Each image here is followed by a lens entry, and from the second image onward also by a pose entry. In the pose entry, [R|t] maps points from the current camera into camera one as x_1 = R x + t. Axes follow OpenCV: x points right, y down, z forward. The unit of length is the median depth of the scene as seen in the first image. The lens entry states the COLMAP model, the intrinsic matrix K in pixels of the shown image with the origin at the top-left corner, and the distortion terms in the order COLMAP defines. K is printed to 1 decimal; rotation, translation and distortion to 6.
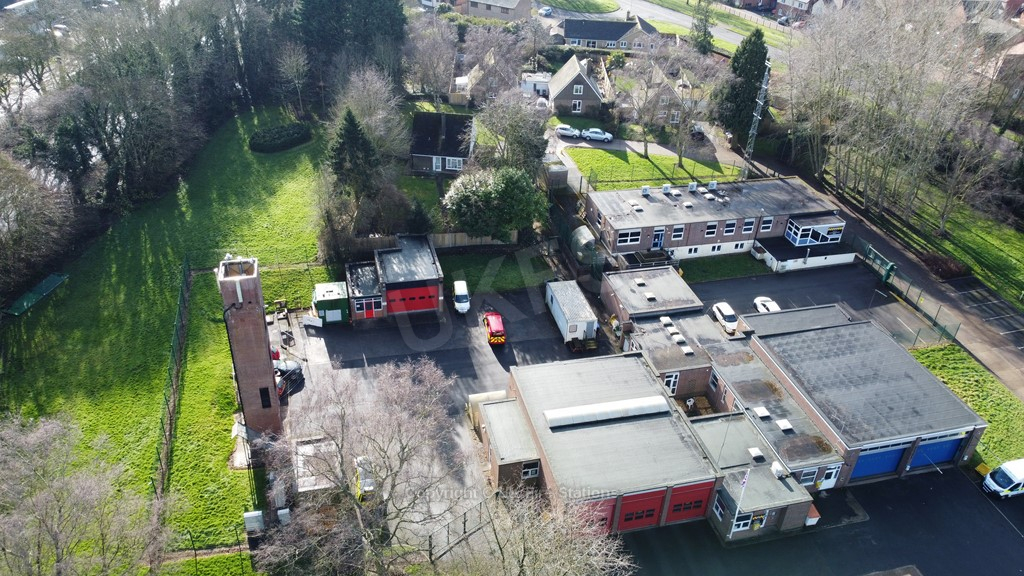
lens RADIAL K [[771.4, 0, 512.0], [0, 771.4, 288.0], [0, 0, 1]] dist [0.008221, -0.013306]
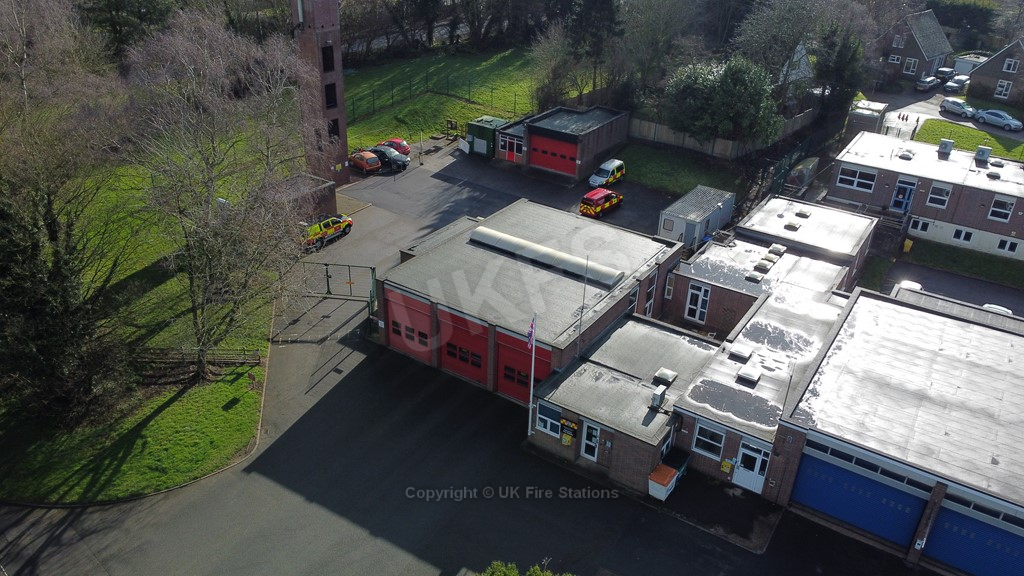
lens RADIAL K [[771.4, 0, 512.0], [0, 771.4, 288.0], [0, 0, 1]] dist [0.008221, -0.013306]
pose [[0.670794, 0.337441, -0.660431, 0.442852], [-0.405483, 0.912484, 0.054378, 0.115625], [0.620982, 0.231317, 0.748915, 0.299066]]
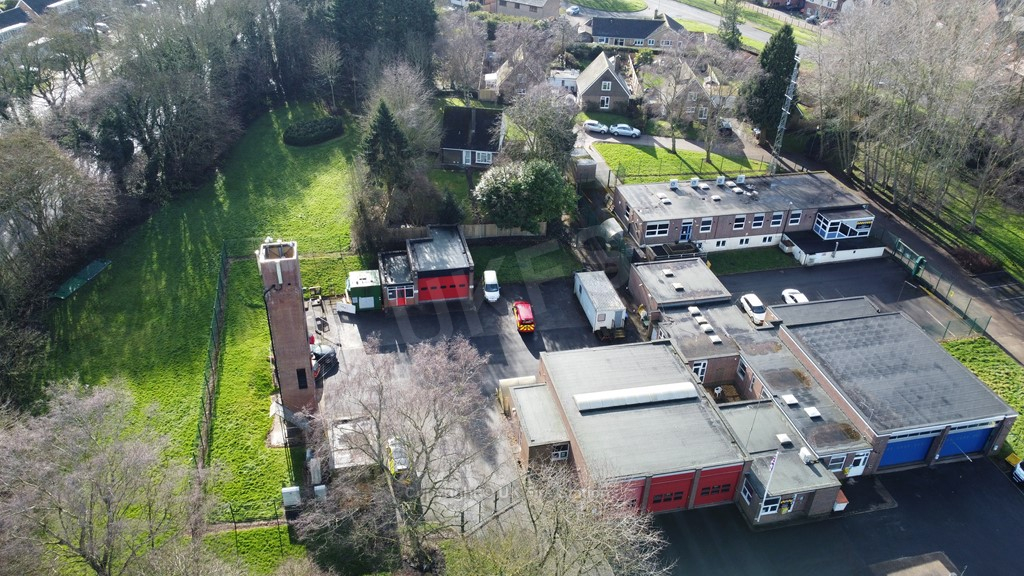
lens RADIAL K [[771.4, 0, 512.0], [0, 771.4, 288.0], [0, 0, 1]] dist [0.008221, -0.013306]
pose [[0.999538, 0.008594, -0.029156, -0.008121], [-0.008713, 0.999954, -0.003946, 0.016539], [0.029120, 0.004198, 0.999567, -0.013675]]
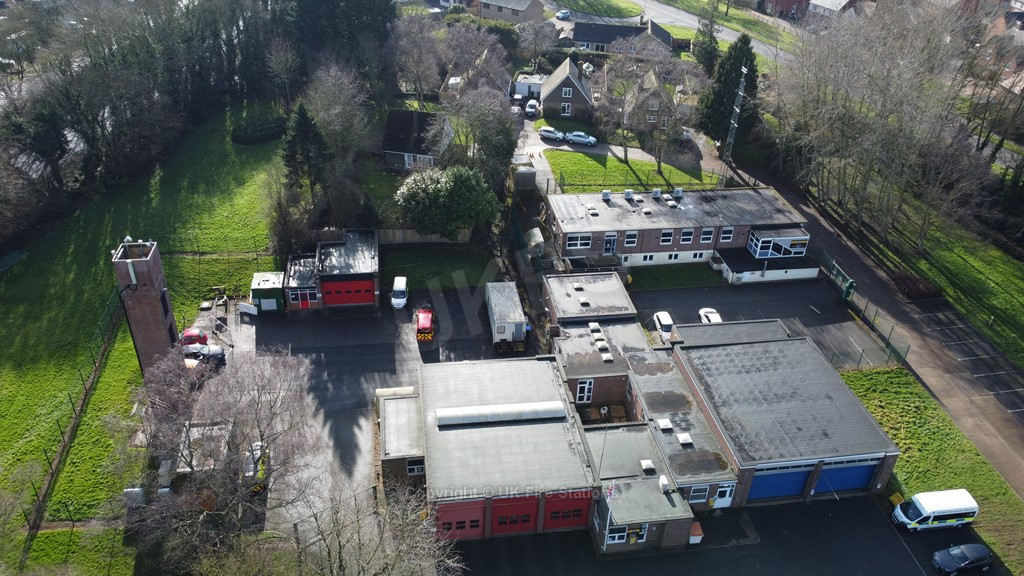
lens RADIAL K [[771.4, 0, 512.0], [0, 771.4, 288.0], [0, 0, 1]] dist [0.008221, -0.013306]
pose [[0.995370, 0.048596, -0.082928, 0.151905], [-0.049104, 0.998785, -0.004095, 0.002244], [0.082628, 0.008148, 0.996547, 0.011139]]
